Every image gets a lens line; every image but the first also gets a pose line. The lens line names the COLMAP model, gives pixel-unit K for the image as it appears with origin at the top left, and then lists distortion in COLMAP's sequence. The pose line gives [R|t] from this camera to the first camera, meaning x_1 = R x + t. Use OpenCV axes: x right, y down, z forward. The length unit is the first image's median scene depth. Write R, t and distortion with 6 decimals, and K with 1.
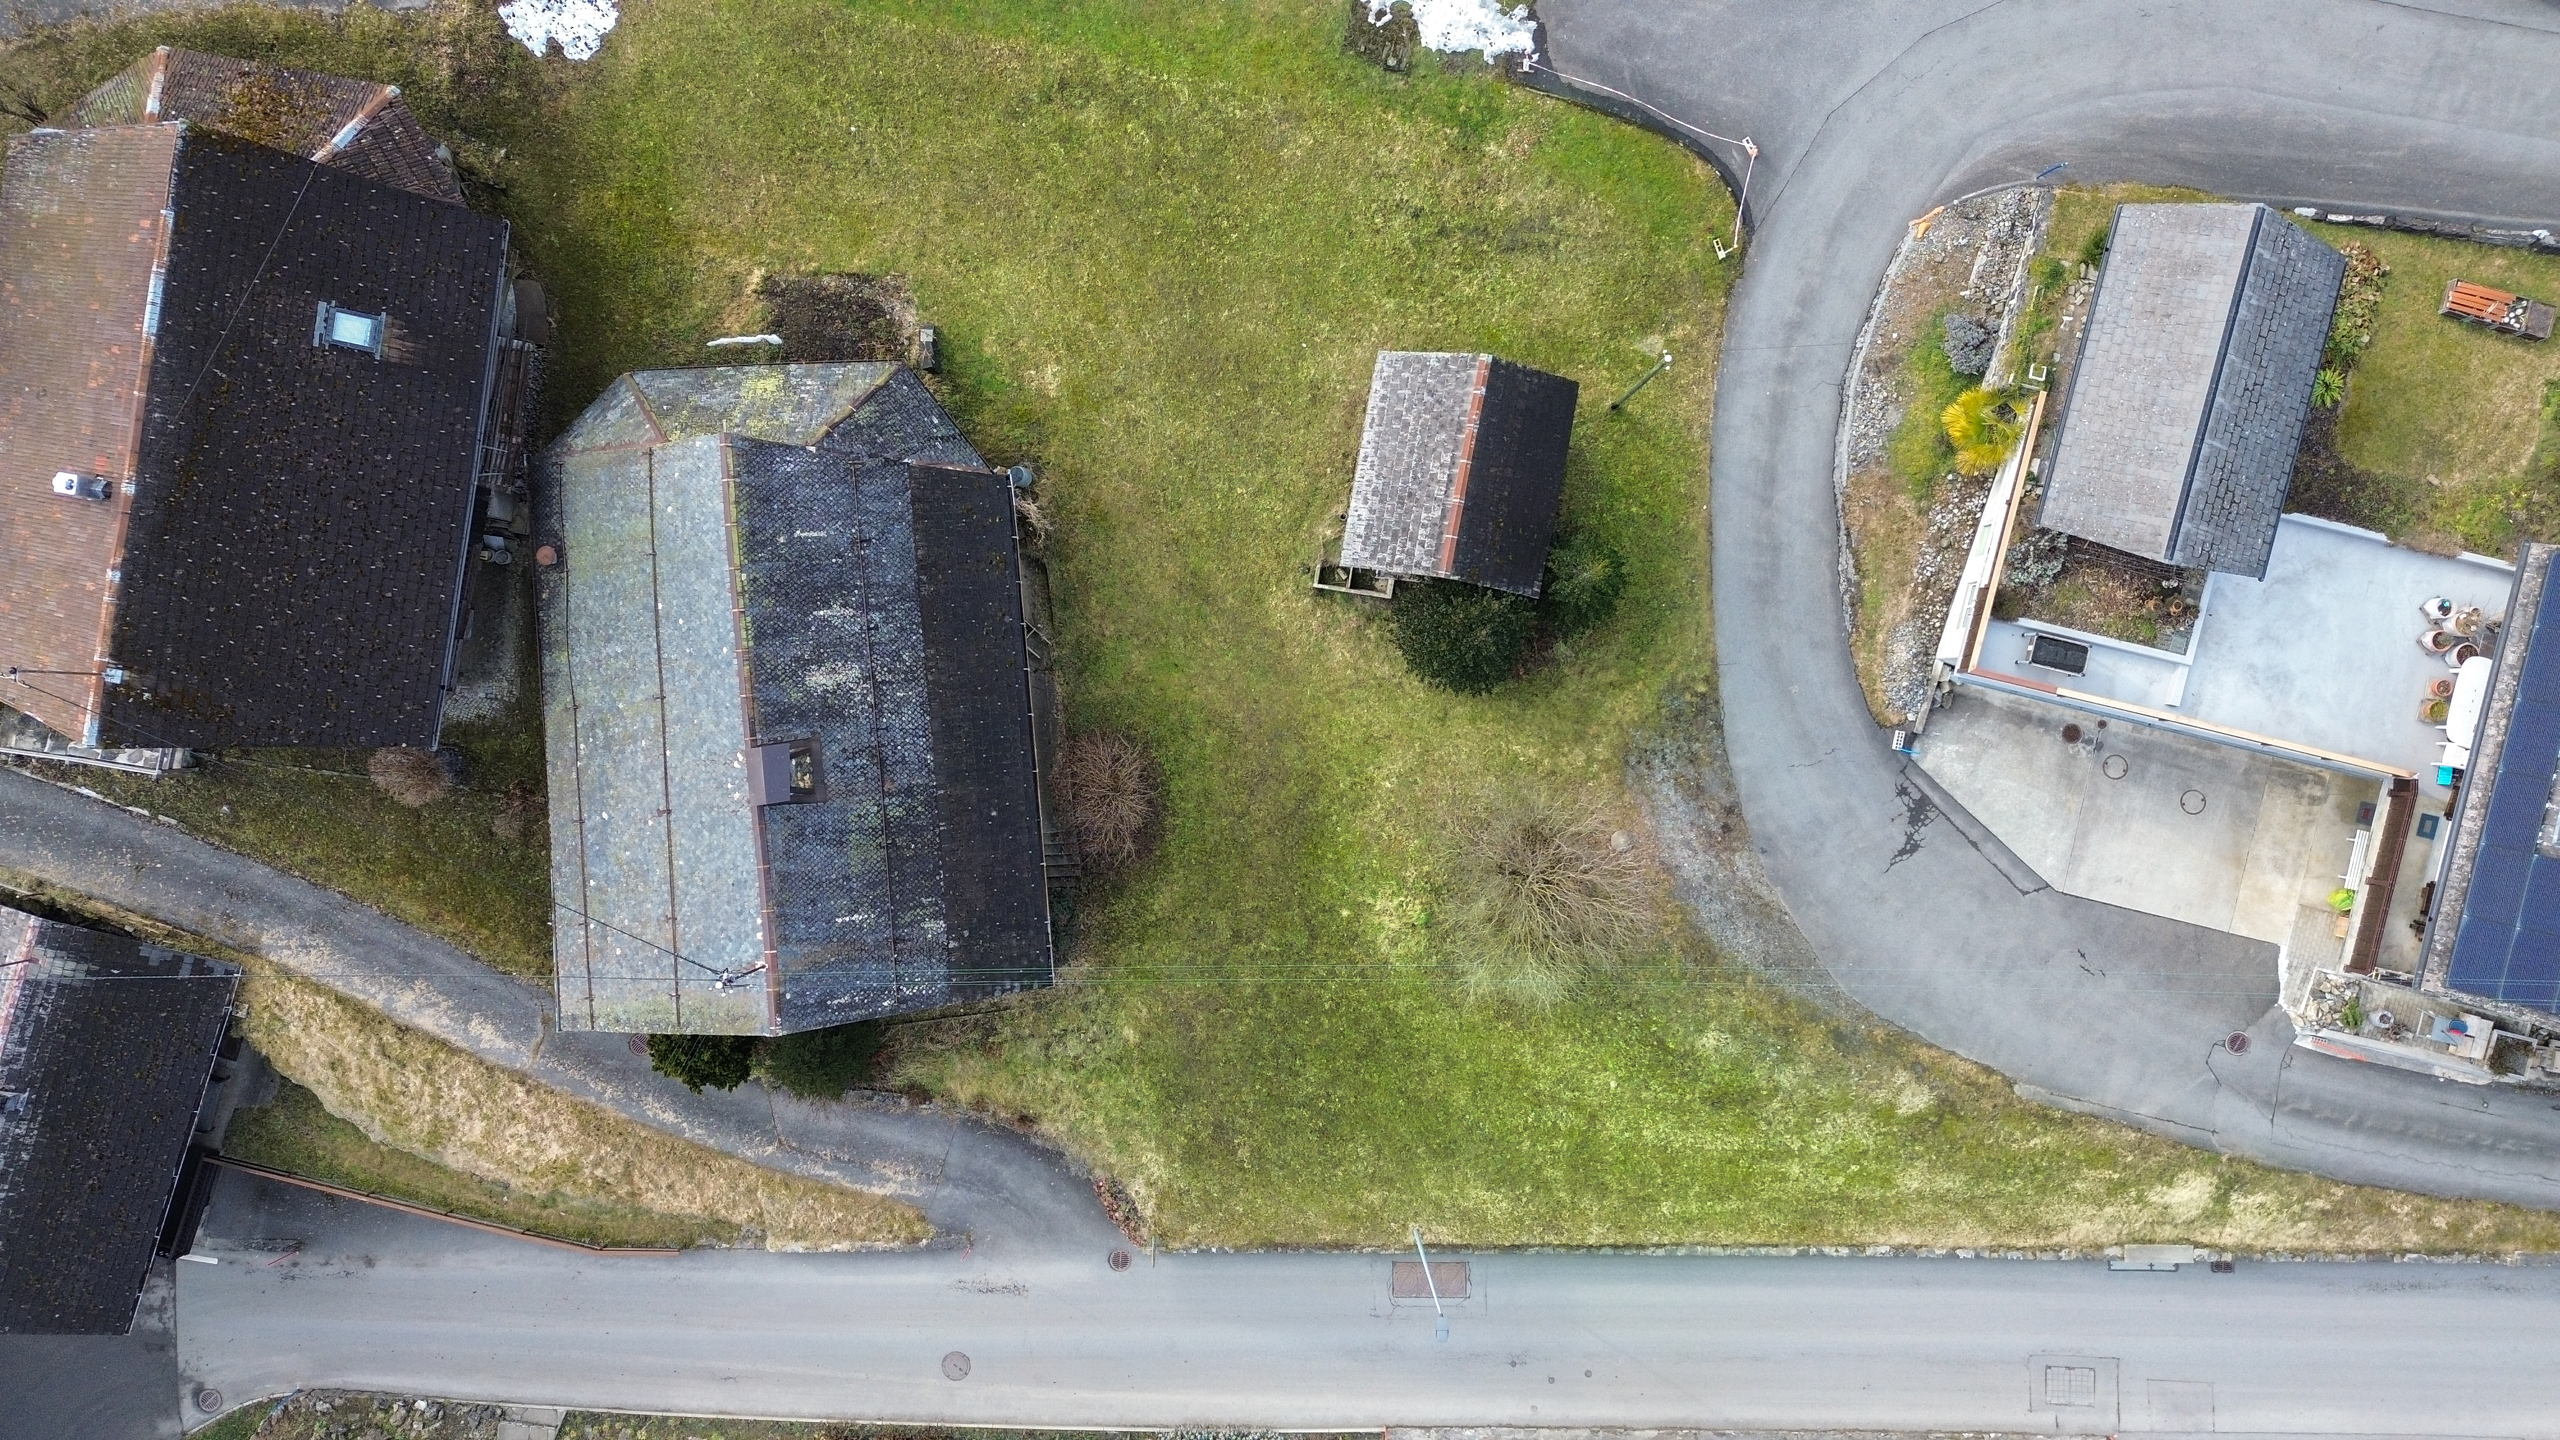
lens RADIAL K [[1796.2, 0, 1277.0], [0, 1796.2, 722.7], [0, 0, 1]] dist [0.081257, -0.060409]
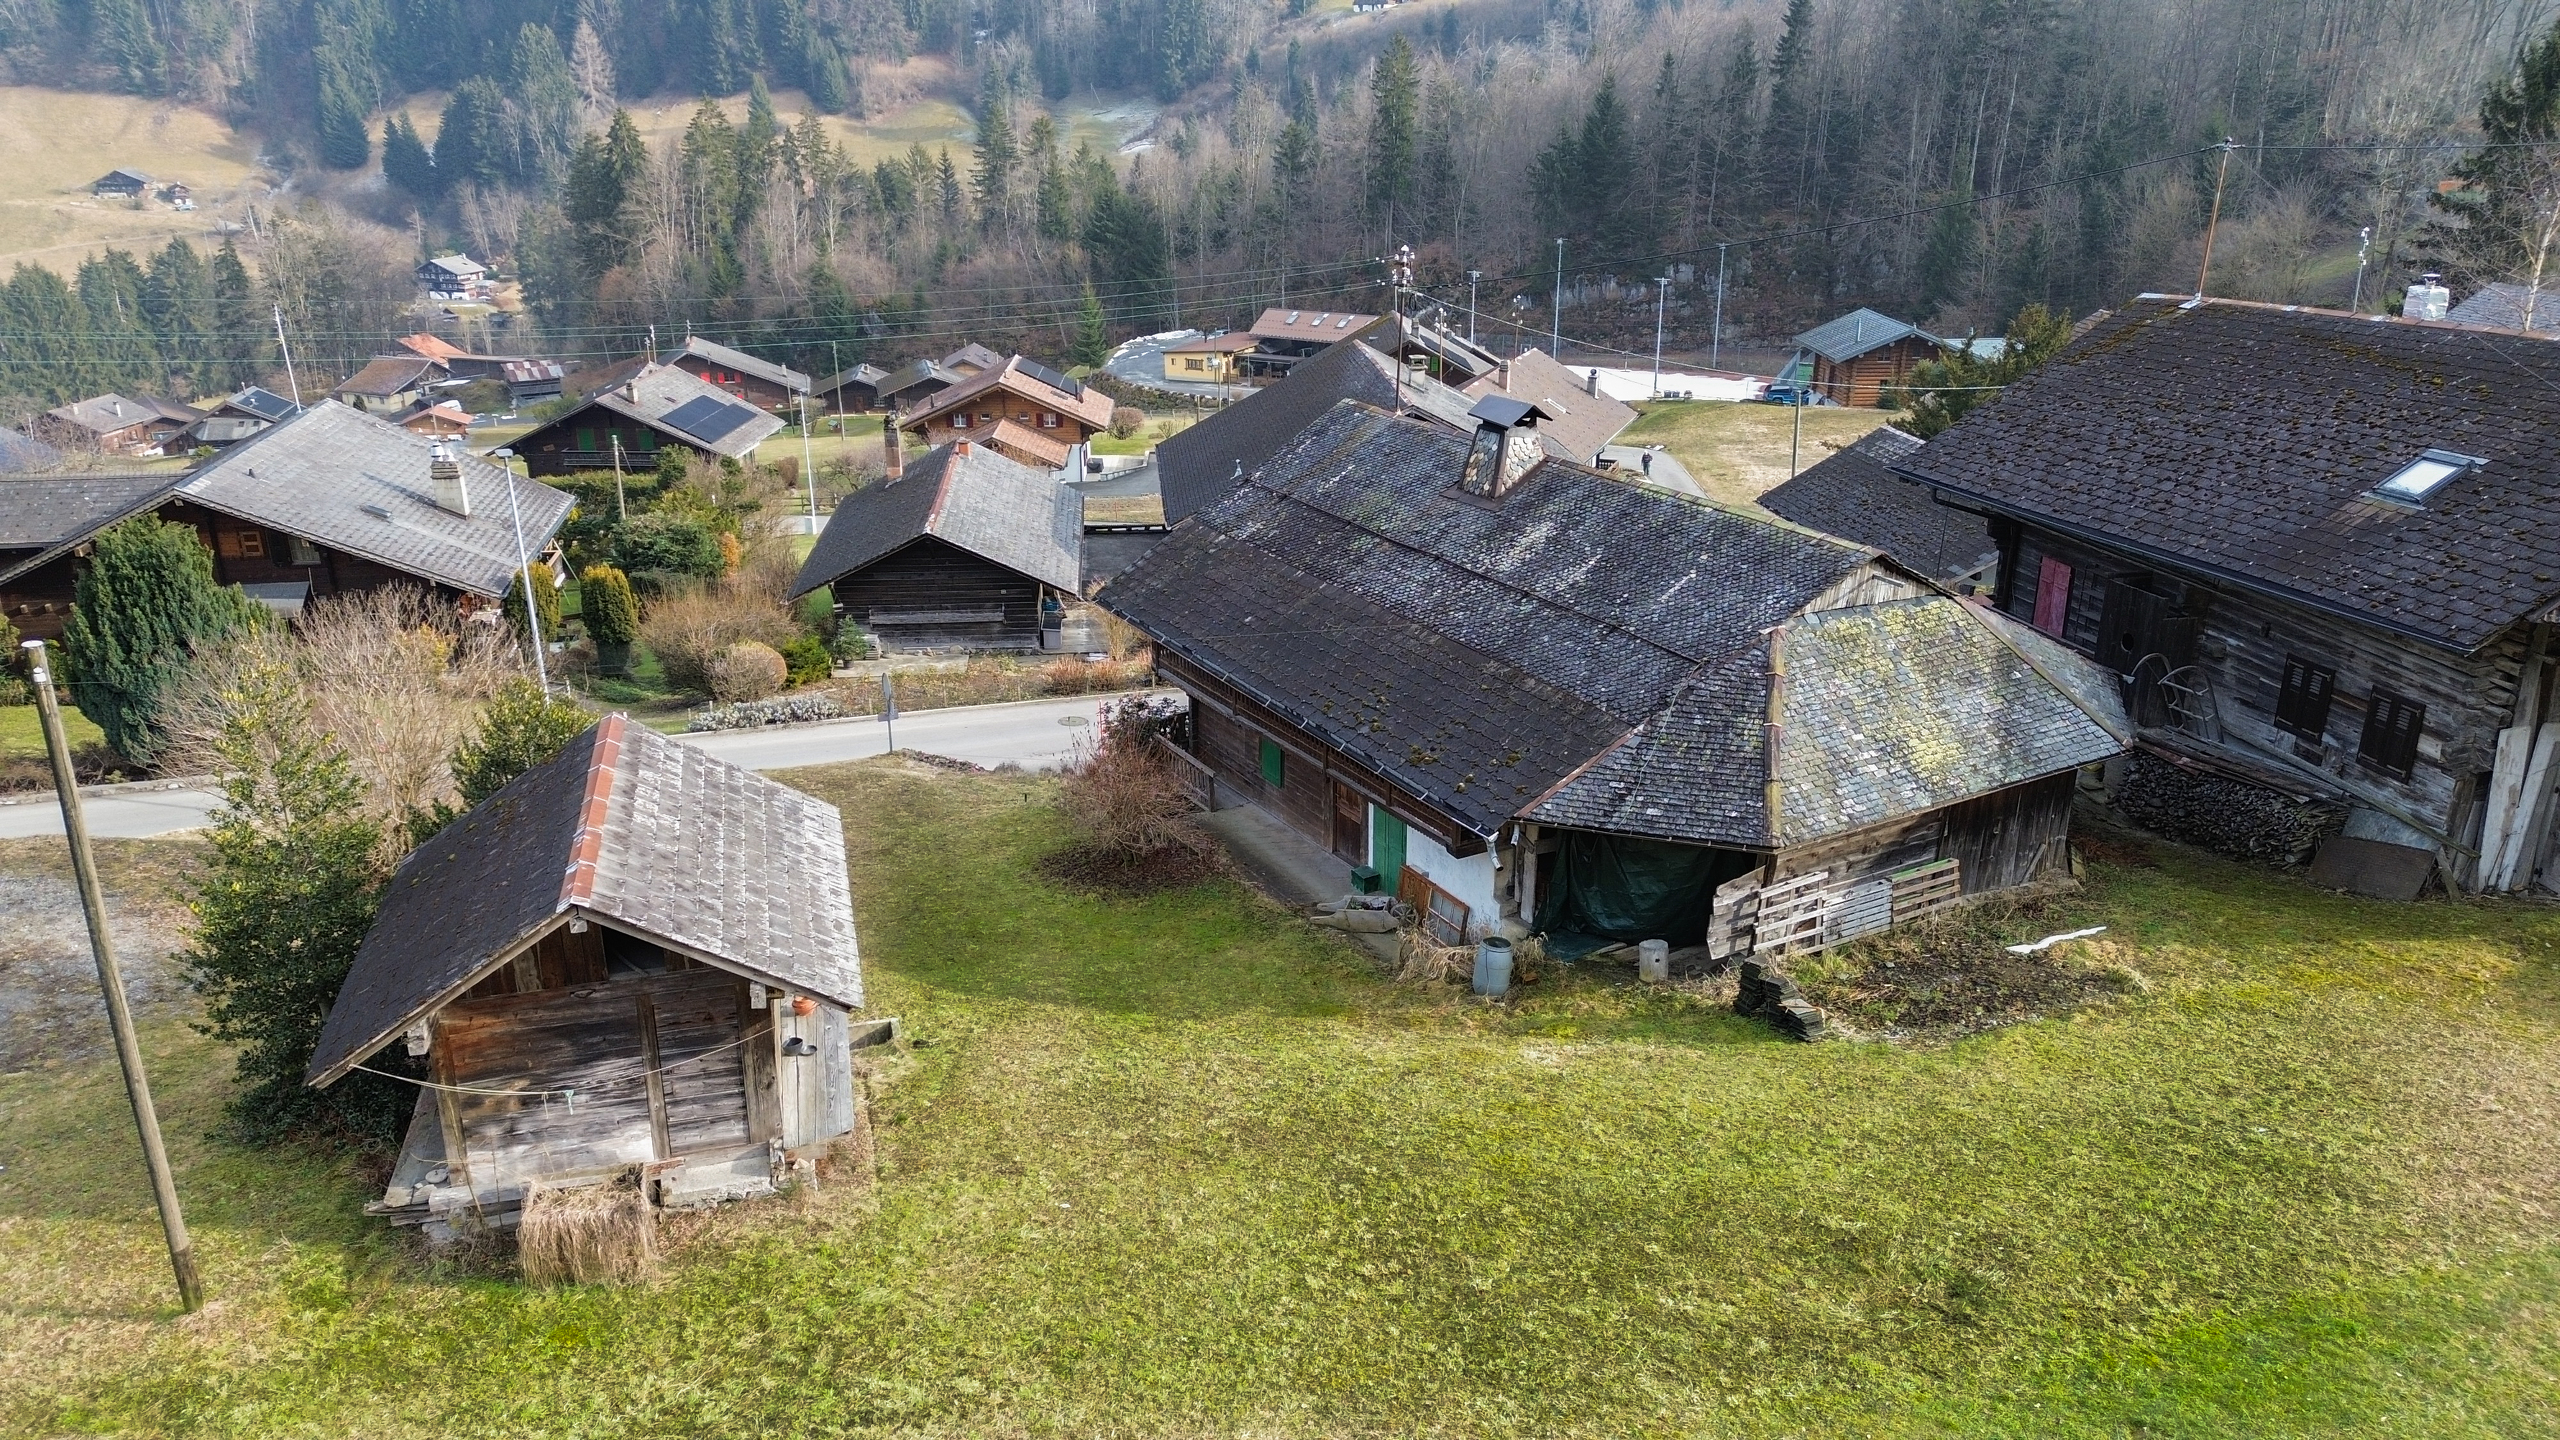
lens RADIAL K [[1796.2, 0, 1291.0], [0, 1796.2, 717.9], [0, 0, 1]] dist [0.081257, -0.060409]
pose [[-0.898531, 0.153241, -0.411290, 0.127288], [-0.438910, -0.313670, 0.842003, -0.575346], [0.000020, 0.937085, 0.349101, 0.799340]]
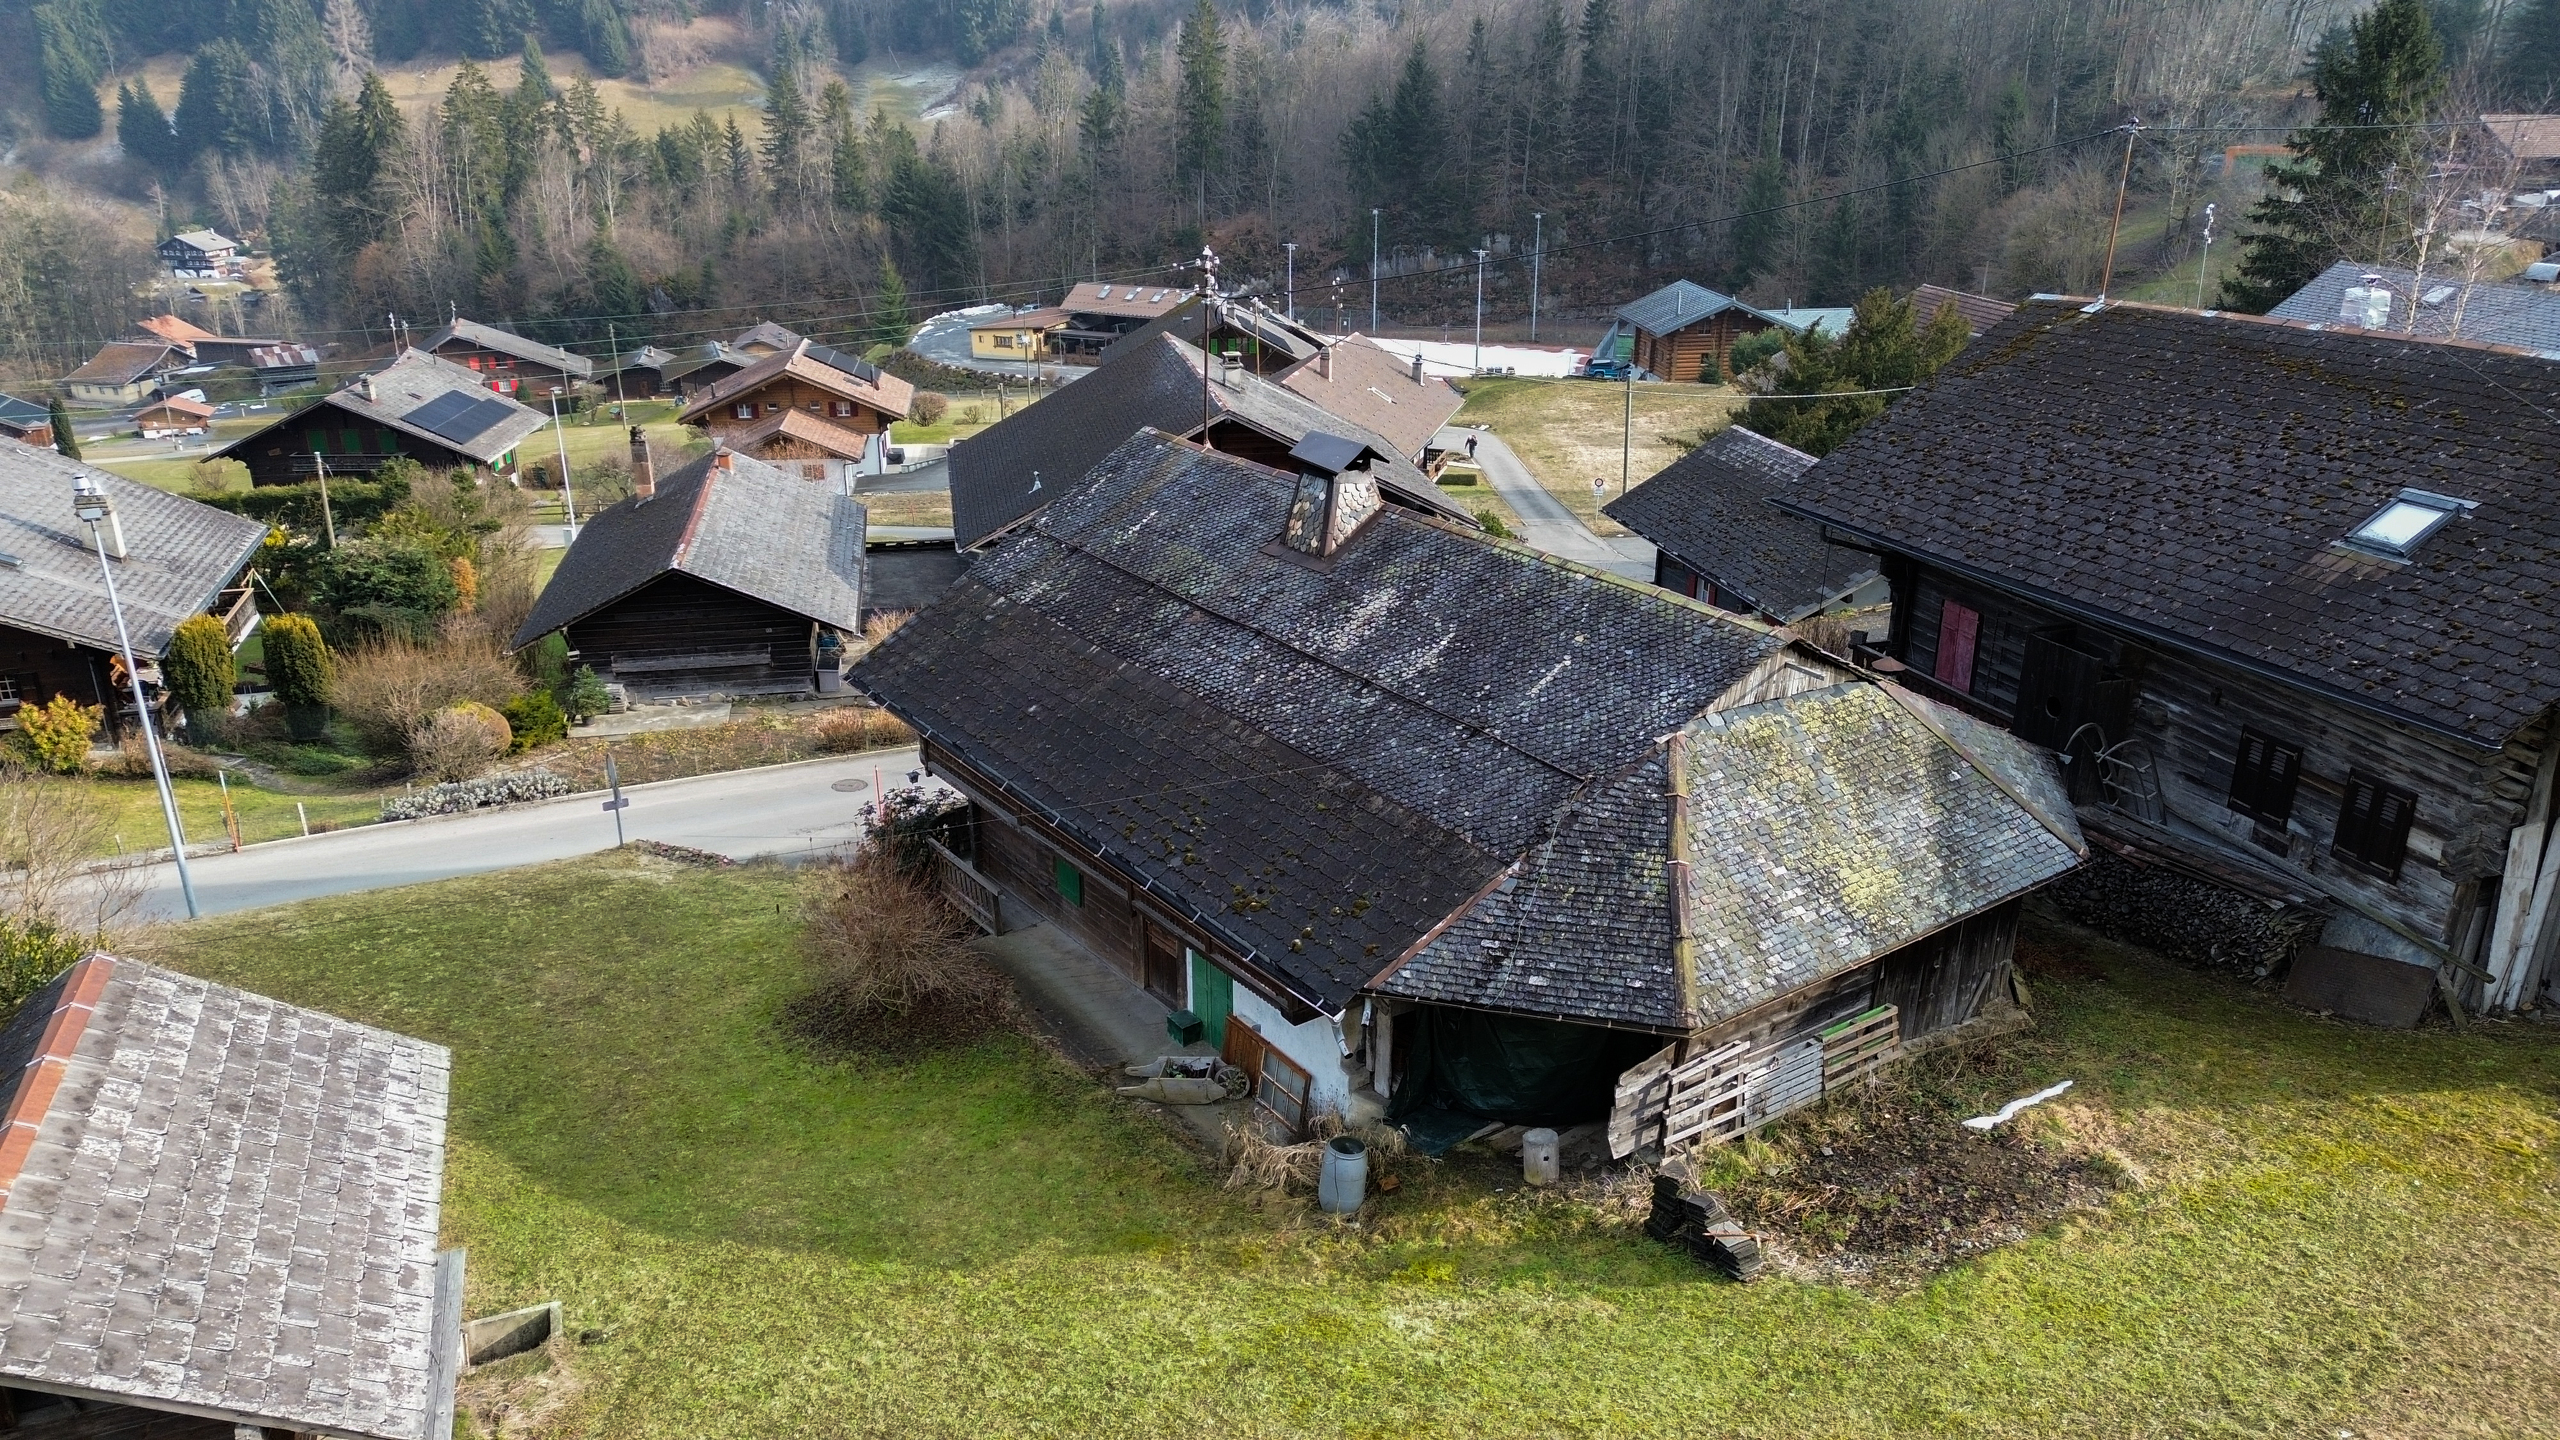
lens RADIAL K [[1796.2, 0, 1286.0], [0, 1796.2, 717.2], [0, 0, 1]] dist [0.081257, -0.060409]
pose [[-0.851926, 0.189981, -0.487985, 0.059314], [-0.523660, -0.311553, 0.792915, -0.464793], [-0.001395, 0.931043, 0.364906, 0.799261]]
